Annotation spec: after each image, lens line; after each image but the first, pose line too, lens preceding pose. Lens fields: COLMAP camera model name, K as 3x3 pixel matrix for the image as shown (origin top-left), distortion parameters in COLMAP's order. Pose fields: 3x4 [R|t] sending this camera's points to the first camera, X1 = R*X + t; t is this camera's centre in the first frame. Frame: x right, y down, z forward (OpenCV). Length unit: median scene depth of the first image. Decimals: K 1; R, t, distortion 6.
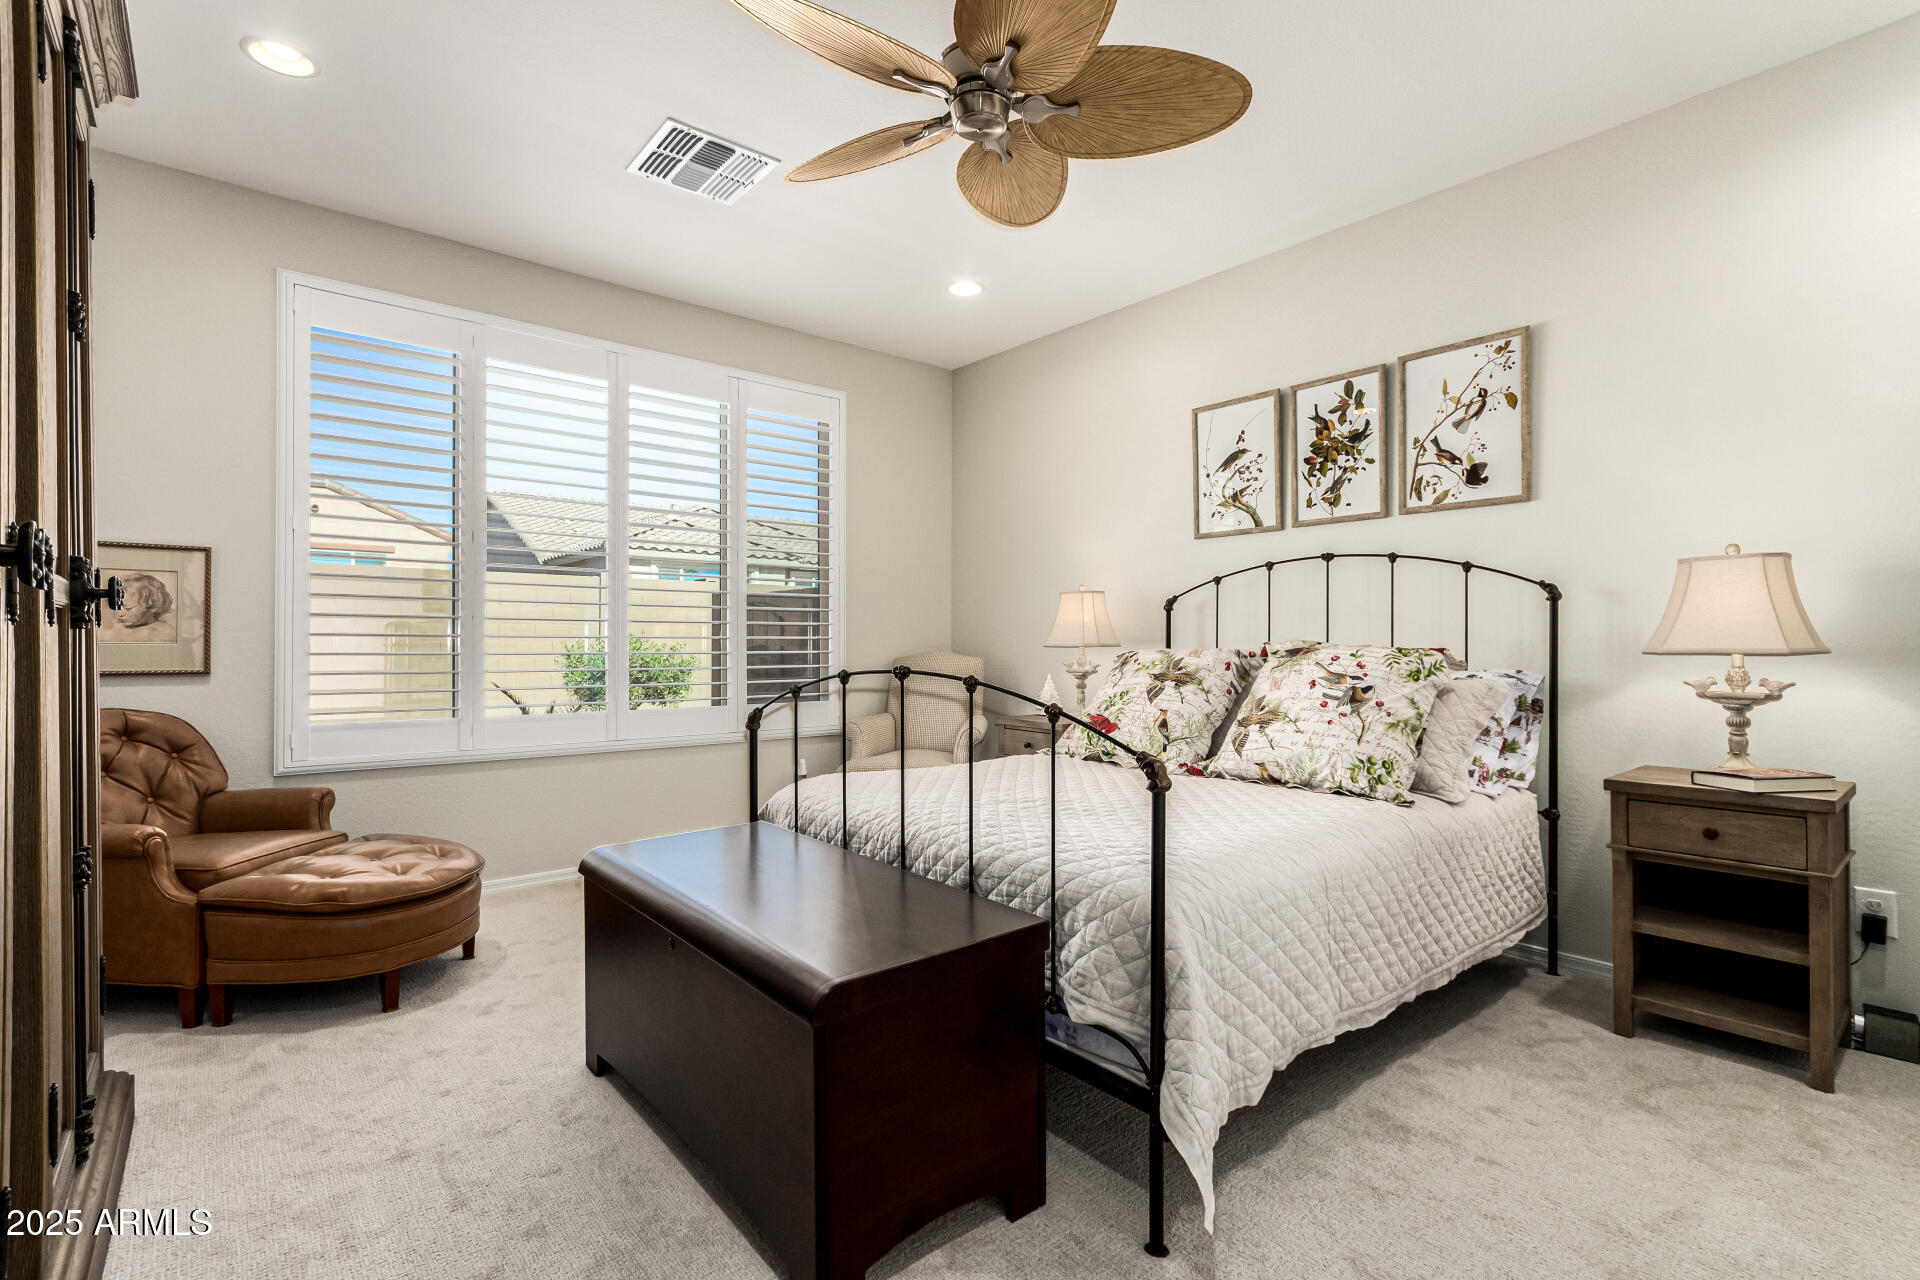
lens RADIAL K [[901.4, 0, 956.5], [0, 901.4, 642.8], [0, 0, 1]] dist [0.002037, 0.000792]
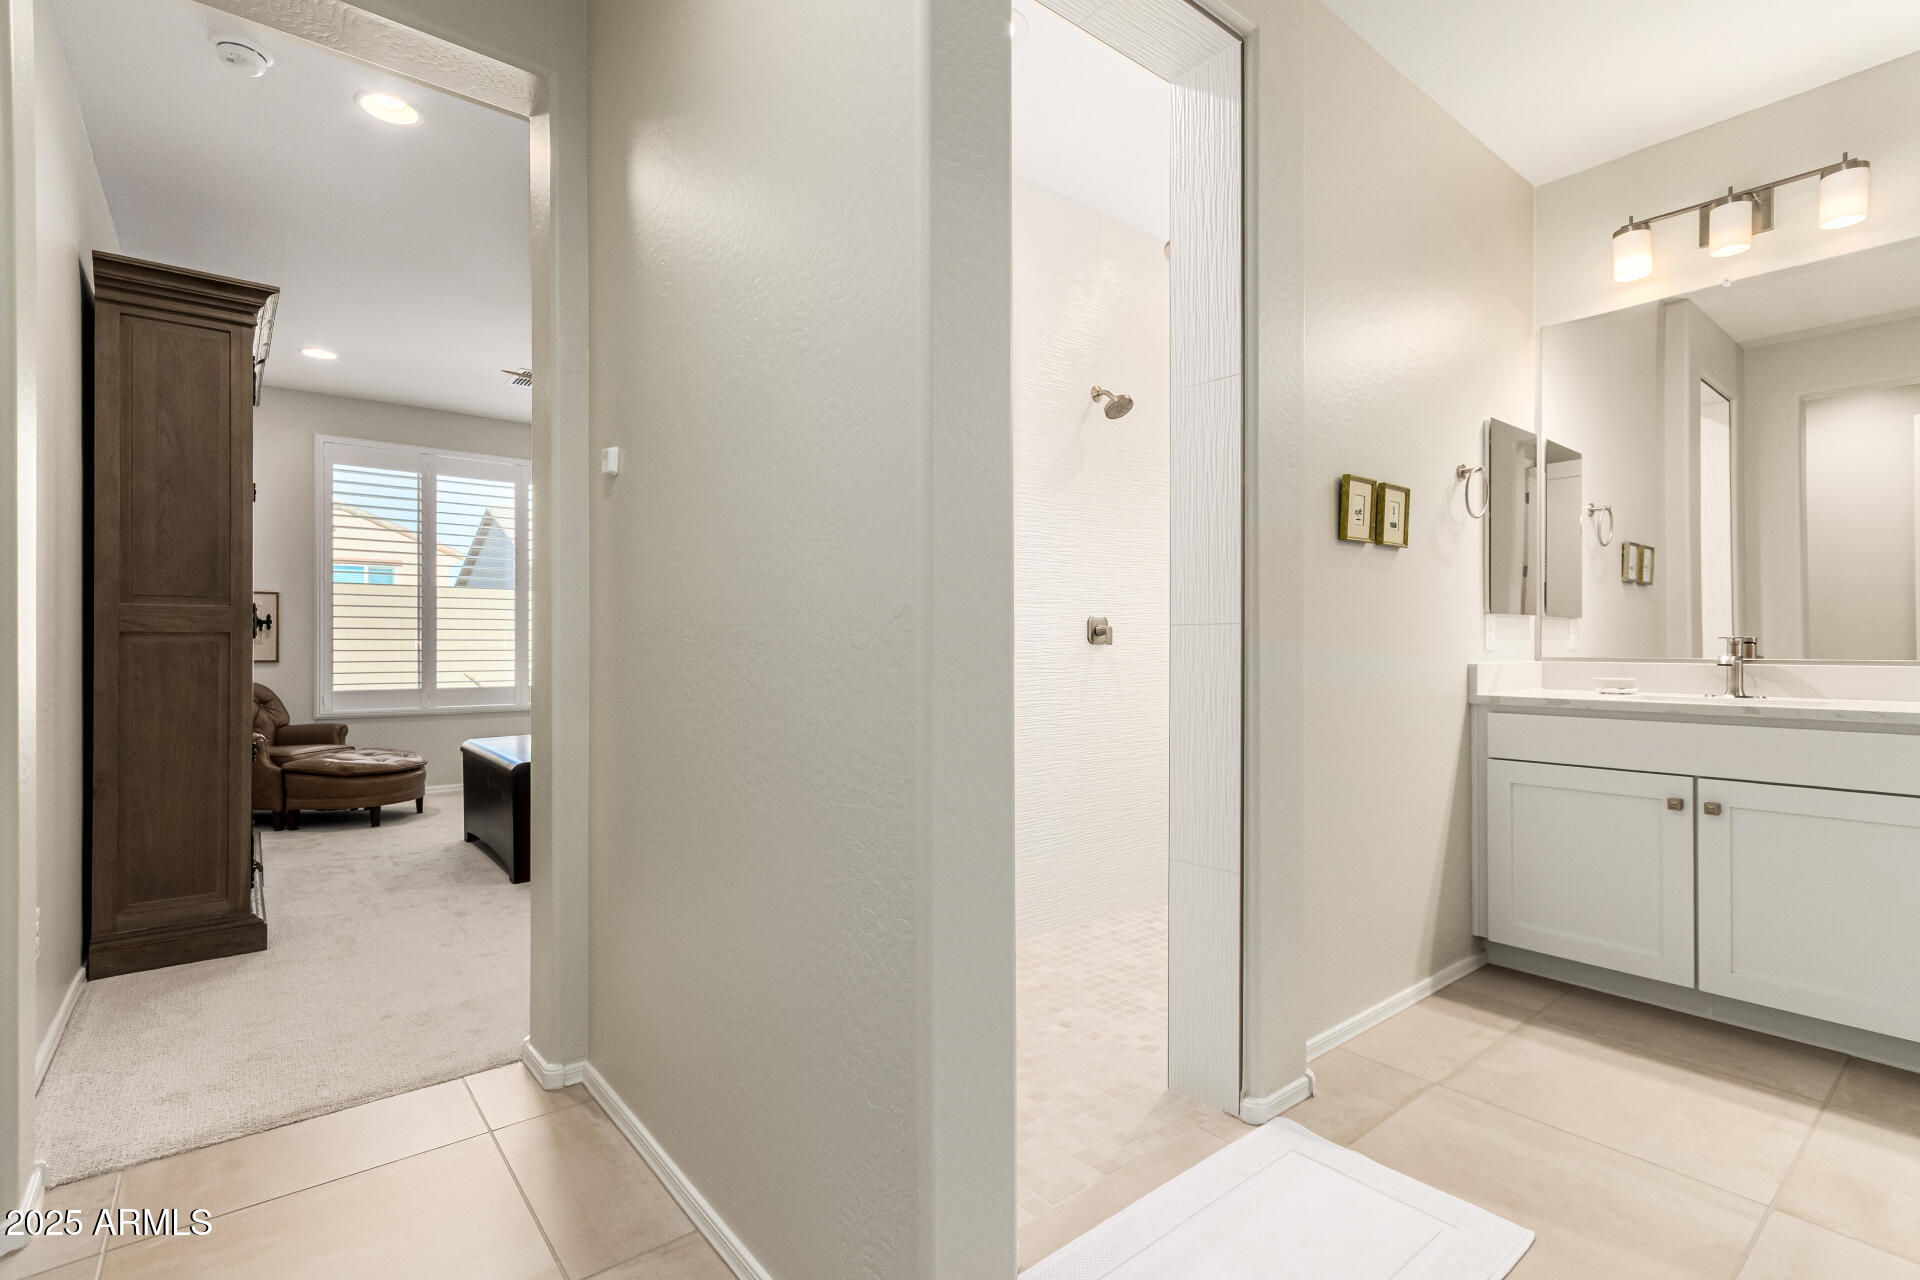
lens RADIAL K [[901.4, 0, 965.7], [0, 901.4, 642.0], [0, 0, 1]] dist [0.002037, 0.000792]
pose [[0.999967, -0.006606, -0.004736, 0.665605], [0.006591, 0.999973, -0.003185, 0.011321], [0.004757, 0.003154, 0.999984, -0.957120]]
